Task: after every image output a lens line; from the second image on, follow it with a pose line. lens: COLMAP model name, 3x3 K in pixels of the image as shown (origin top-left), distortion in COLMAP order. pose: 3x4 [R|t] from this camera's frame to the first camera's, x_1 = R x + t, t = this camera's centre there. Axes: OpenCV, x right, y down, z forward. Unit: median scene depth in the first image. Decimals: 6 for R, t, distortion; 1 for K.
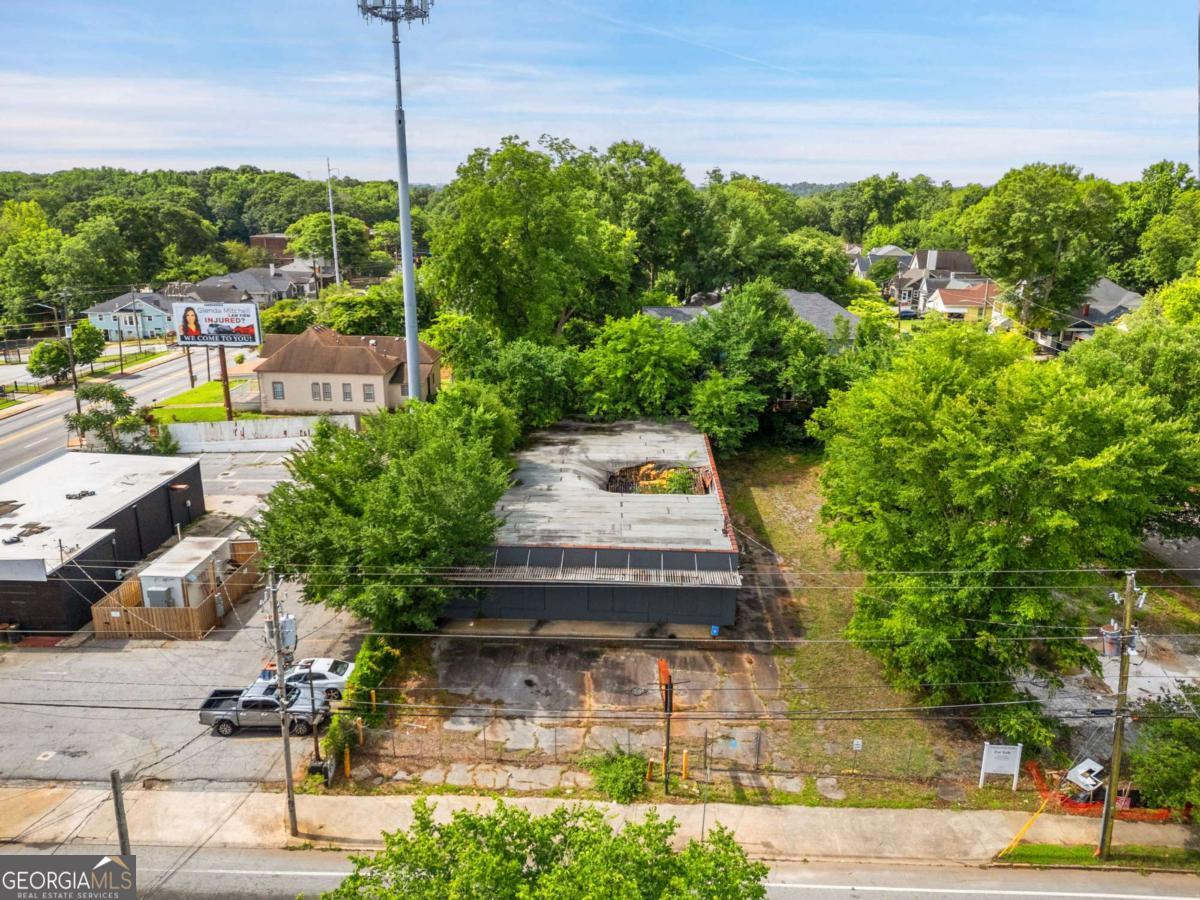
lens RADIAL K [[883.8, 0, 583.2], [0, 883.8, 454.1], [0, 0, 1]] dist [0.094587, -0.092400]
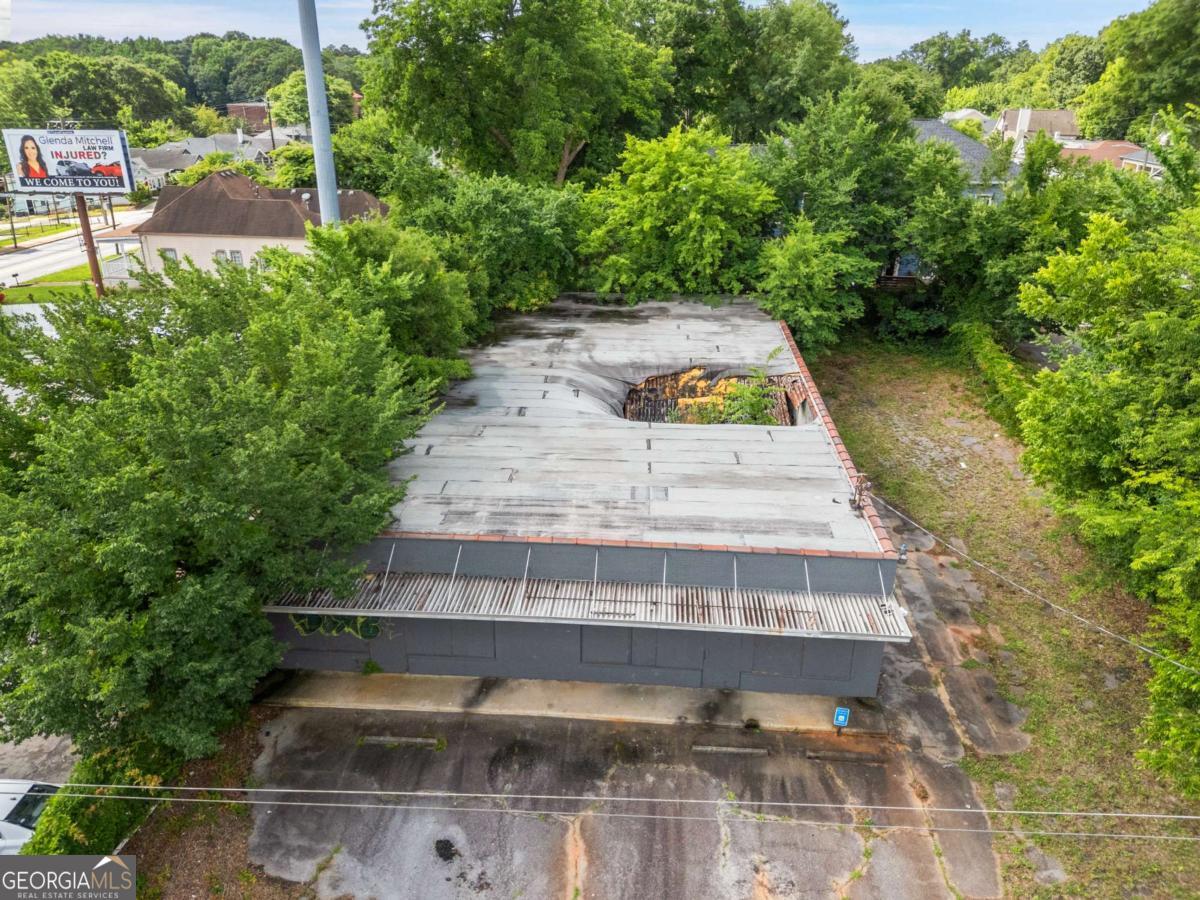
lens RADIAL K [[883.8, 0, 583.2], [0, 883.8, 454.1], [0, 0, 1]] dist [0.094587, -0.092400]
pose [[0.999684, 0.008836, -0.023534, 0.011972], [-0.006222, 0.994031, 0.108924, 0.002858], [0.024356, -0.108743, 0.993771, 0.354893]]
